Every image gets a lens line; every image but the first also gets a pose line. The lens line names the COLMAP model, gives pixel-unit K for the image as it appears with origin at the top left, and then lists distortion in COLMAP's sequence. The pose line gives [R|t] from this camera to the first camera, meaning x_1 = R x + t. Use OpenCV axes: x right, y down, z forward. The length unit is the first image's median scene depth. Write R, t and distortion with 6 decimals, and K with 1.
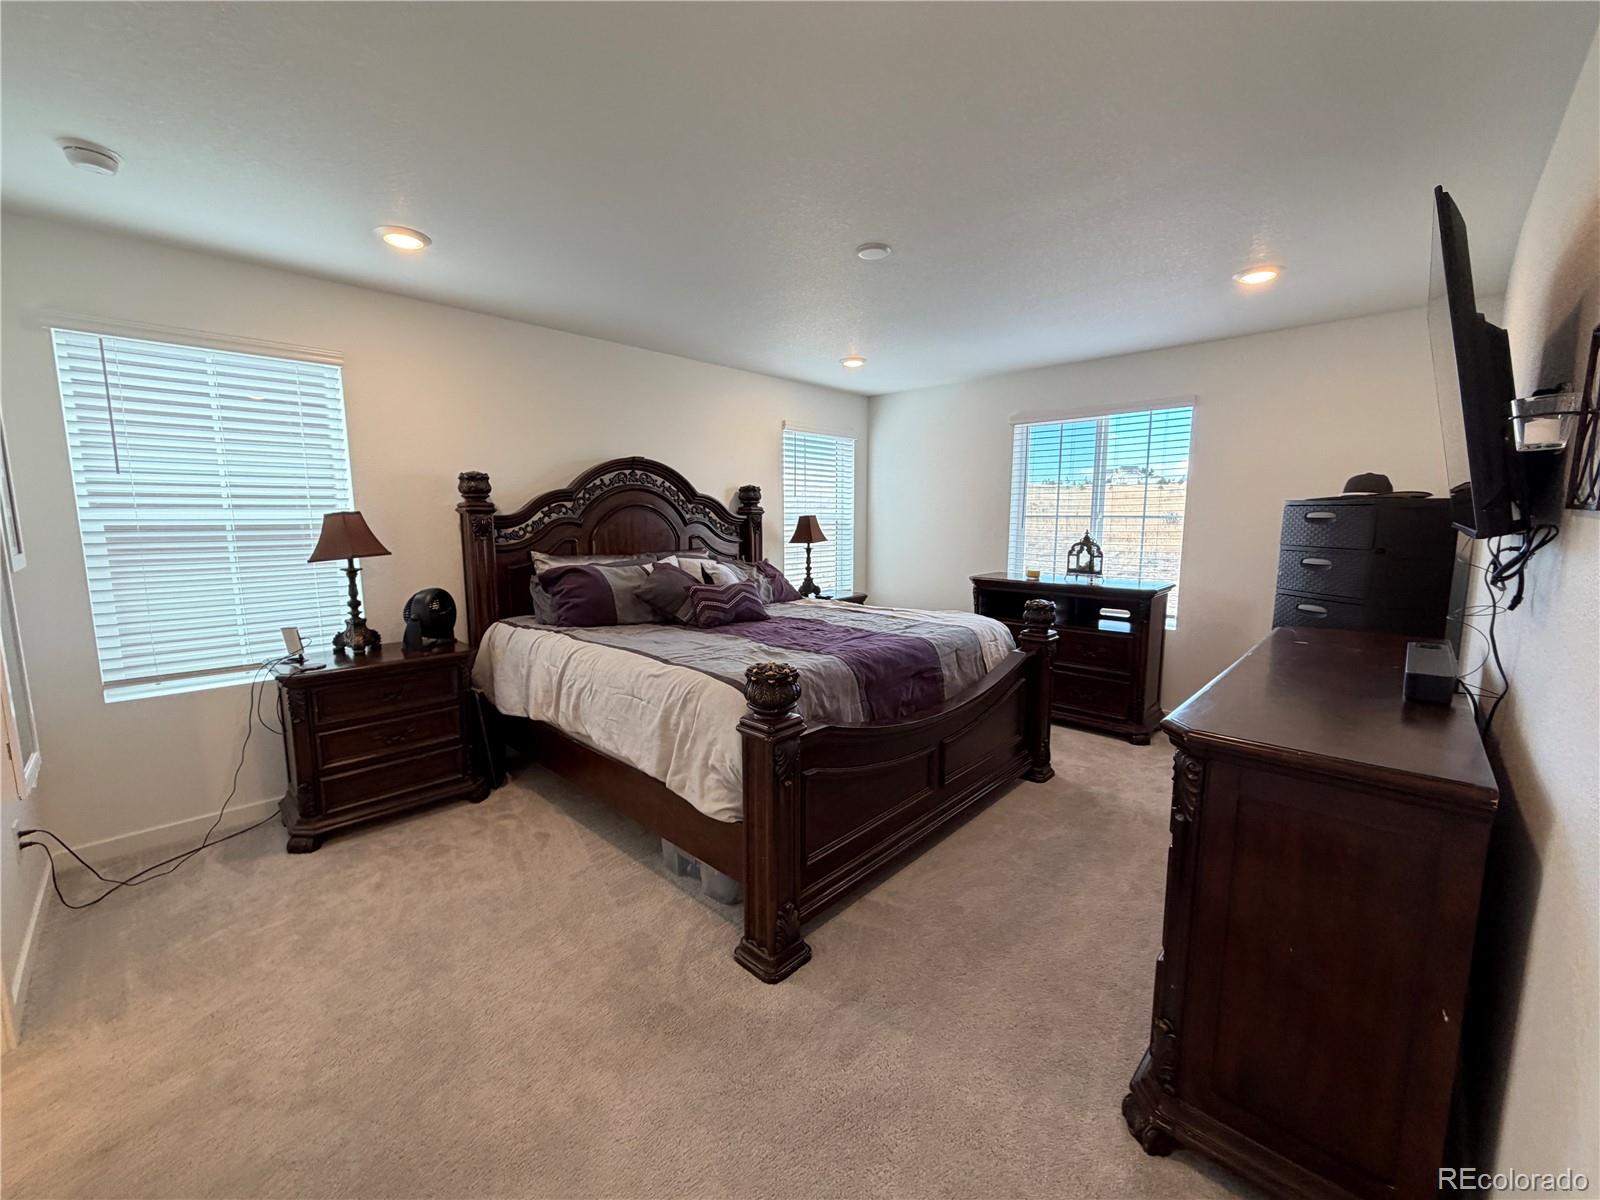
lens RADIAL K [[637.0, 0, 796.2], [0, 637.0, 600.2], [0, 0, 1]] dist [0.002049, 0.000033]
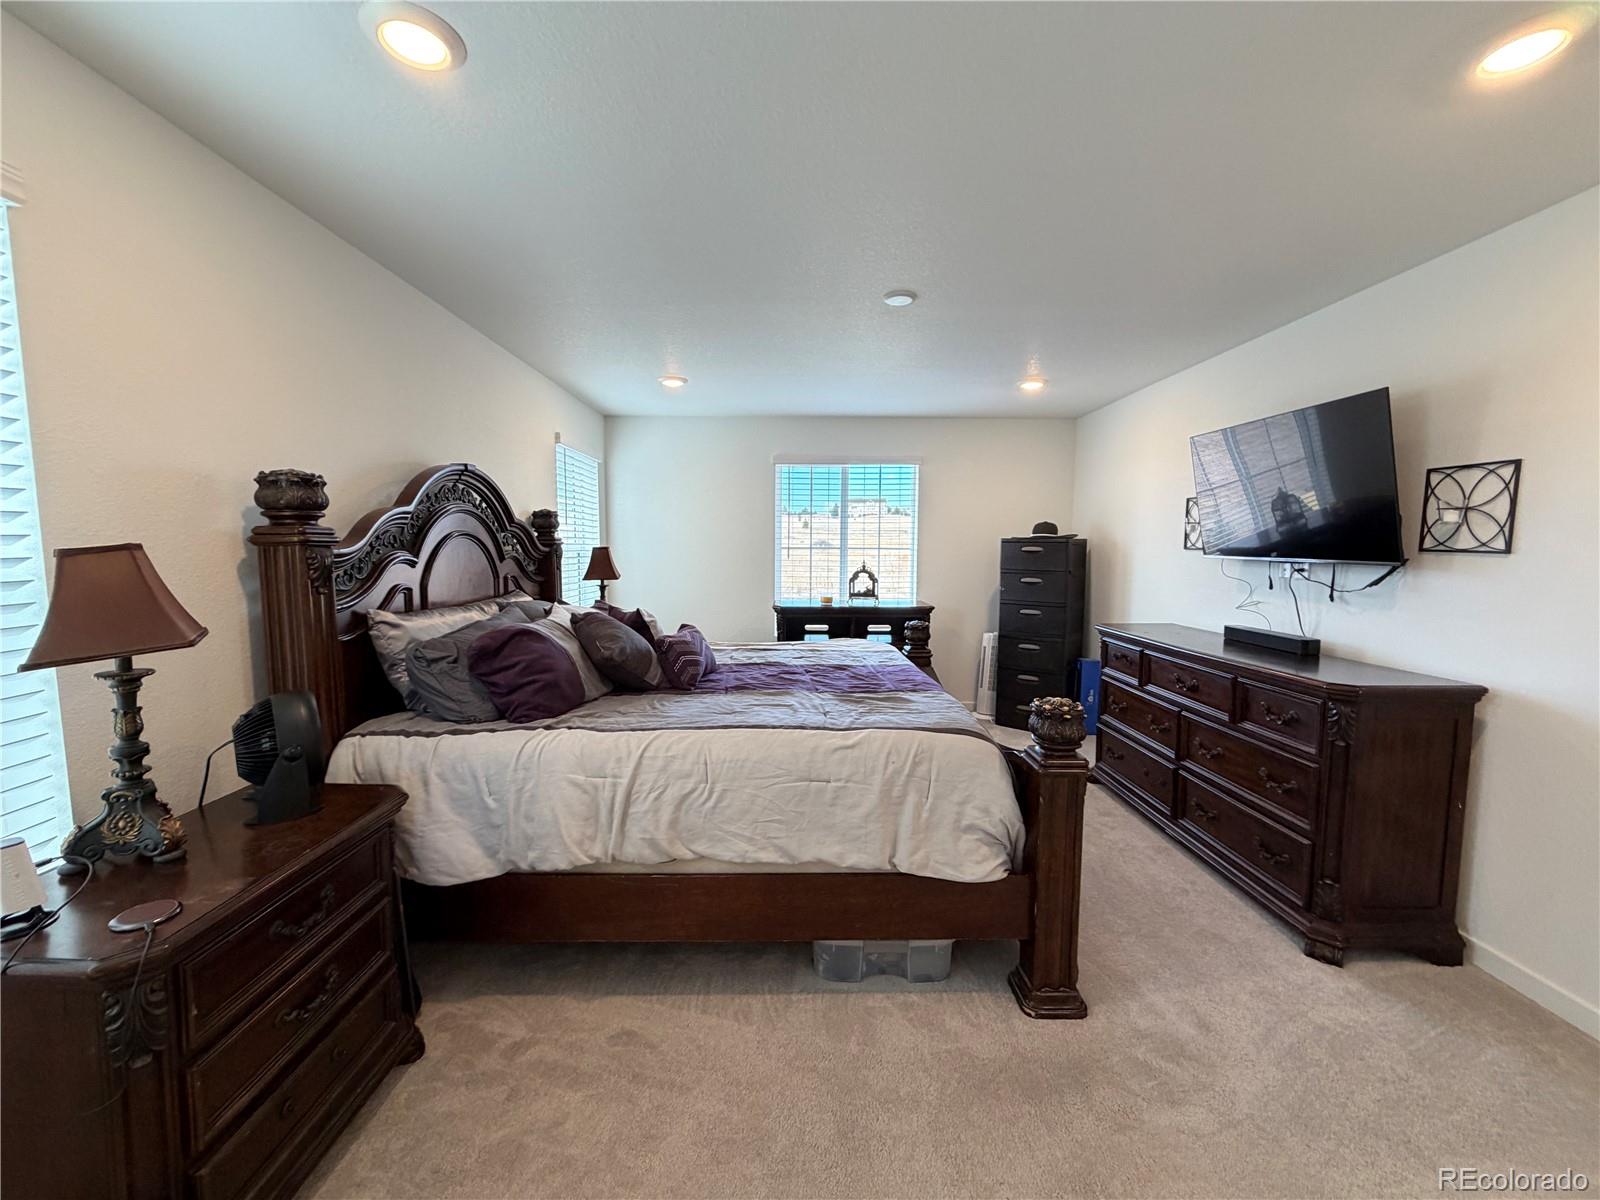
lens RADIAL K [[637.0, 0, 795.5], [0, 637.0, 602.5], [0, 0, 1]] dist [0.002049, 0.000033]
pose [[0.712391, -0.059967, 0.699216, -0.602050], [0.087600, 0.996148, -0.003818, -0.050163], [-0.696294, 0.063971, 0.714901, 0.324130]]
